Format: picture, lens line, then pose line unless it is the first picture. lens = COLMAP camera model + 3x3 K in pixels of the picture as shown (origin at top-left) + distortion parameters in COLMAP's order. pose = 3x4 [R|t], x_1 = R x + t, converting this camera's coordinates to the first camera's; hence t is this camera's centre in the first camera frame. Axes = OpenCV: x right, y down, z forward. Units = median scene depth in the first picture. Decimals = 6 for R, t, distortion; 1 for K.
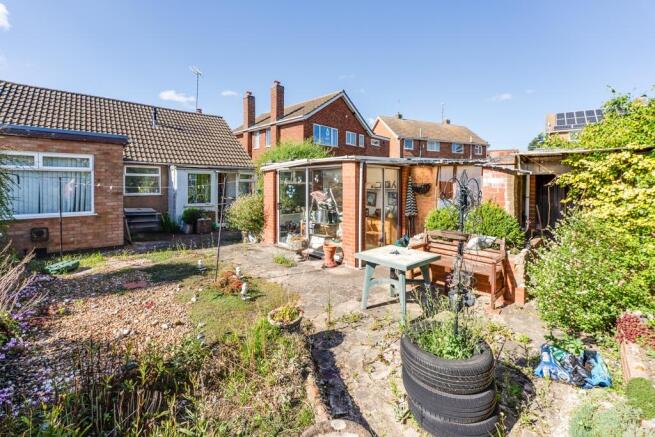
lens RADIAL K [[277.2, 0, 328.1], [0, 277.2, 193.1], [0, 0, 1]] dist [-0.016082, -0.000039]
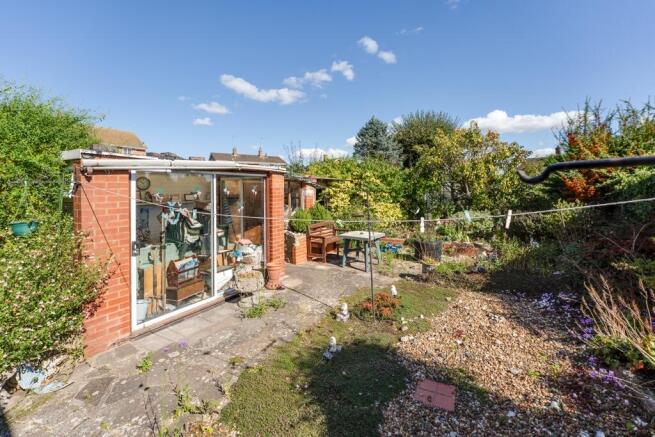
lens RADIAL K [[284.1, 0, 327.5], [0, 284.1, 191.6], [0, 0, 1]] dist [0.000245, 0.000022]
pose [[-0.228219, -0.007146, 0.973584, -0.687097], [0.040581, 0.999034, 0.016846, -0.041212], [-0.972764, 0.043353, -0.227709, 0.758052]]
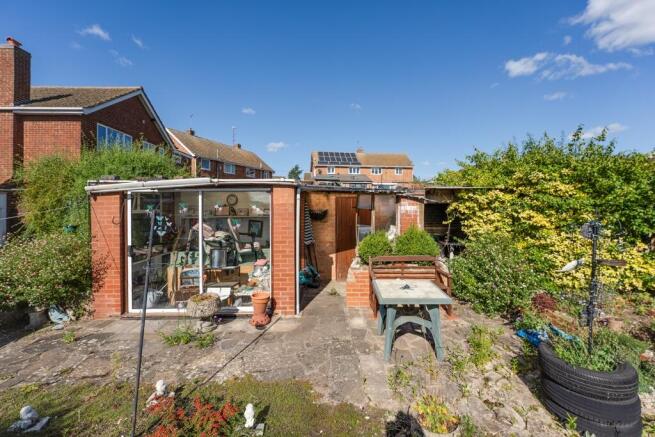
lens RADIAL K [[276.1, 0, 319.4], [0, 276.1, 204.9], [0, 0, 1]] dist [-0.010262, 0.000182]
pose [[0.698939, -0.006979, 0.715147, -0.307140], [0.031821, 0.999266, -0.021348, -0.027175], [-0.714473, 0.037677, 0.698648, 0.259866]]
